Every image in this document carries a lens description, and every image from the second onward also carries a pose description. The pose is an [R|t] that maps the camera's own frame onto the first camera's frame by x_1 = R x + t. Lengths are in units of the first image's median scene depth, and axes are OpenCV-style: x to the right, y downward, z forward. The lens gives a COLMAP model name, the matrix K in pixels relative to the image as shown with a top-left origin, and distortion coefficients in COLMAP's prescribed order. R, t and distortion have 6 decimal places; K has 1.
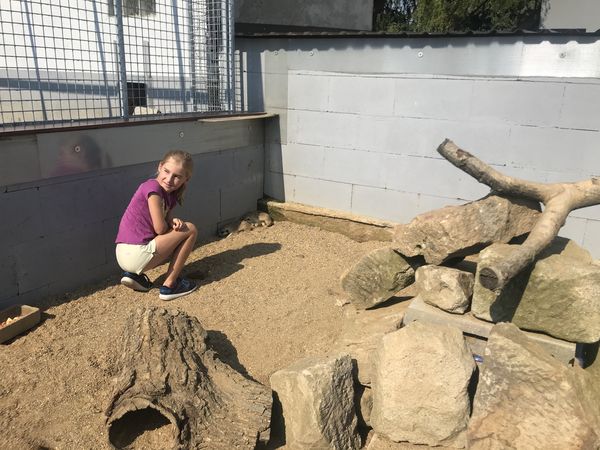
lens RADIAL K [[498.6, 0, 300.0], [0, 498.6, 225.0], [0, 0, 1]] dist [0.008762, -0.002079]
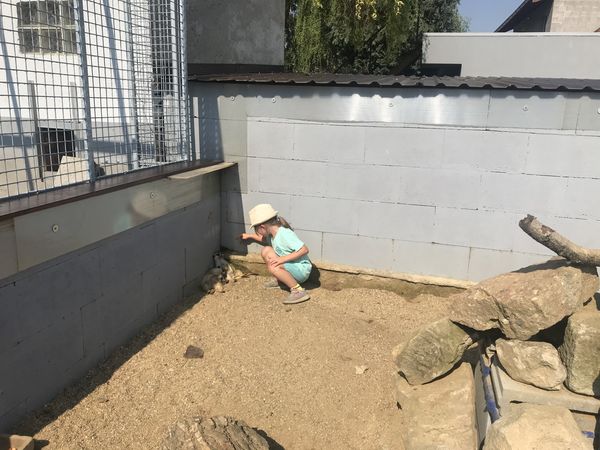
lens RADIAL K [[500.6, 0, 300.0], [0, 500.6, 225.0], [0, 0, 1]] dist [0.009316, 0.001376]
pose [[0.965115, -0.065756, 0.253435, -0.325669], [0.075221, 0.996779, -0.027828, -0.128597], [-0.250789, 0.045921, 0.966952, 0.117758]]
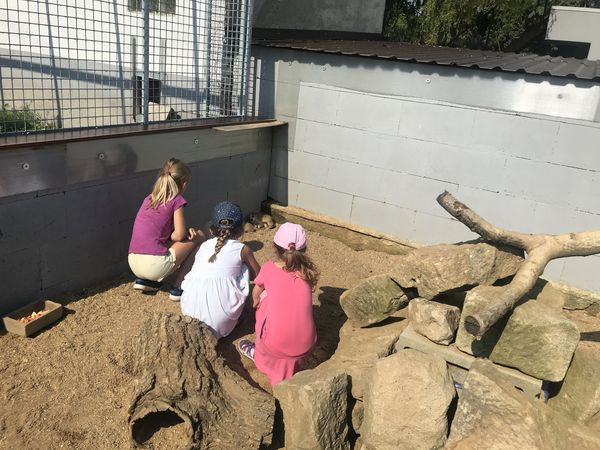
lens RADIAL K [[500.6, 0, 300.0], [0, 500.6, 225.0], [0, 0, 1]] dist [0.009316, 0.001376]
pose [[0.997490, 0.068454, 0.018118, -0.040323], [-0.069121, 0.996837, 0.039210, -0.094504], [-0.015376, -0.040364, 0.999067, -0.102605]]
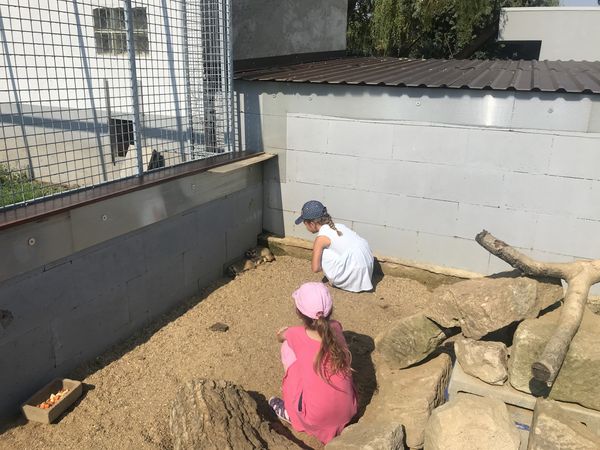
lens RADIAL K [[500.6, 0, 300.0], [0, 500.6, 225.0], [0, 0, 1]] dist [0.009316, 0.001376]
pose [[0.995375, -0.036133, 0.089011, -0.173873], [0.034355, 0.999180, 0.021434, -0.179303], [-0.089712, -0.018277, 0.995800, -0.063745]]
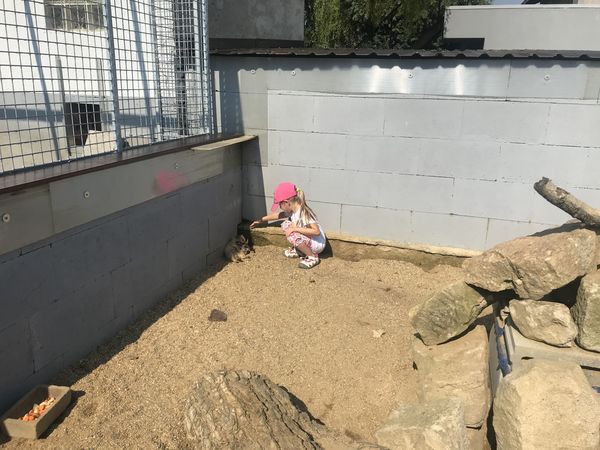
lens RADIAL K [[500.6, 0, 300.0], [0, 500.6, 225.0], [0, 0, 1]] dist [0.009316, 0.001376]
pose [[0.974156, -0.073226, 0.213676, -0.337505], [0.073271, 0.997282, 0.007720, -0.097205], [-0.213661, 0.008135, 0.976874, 0.085229]]
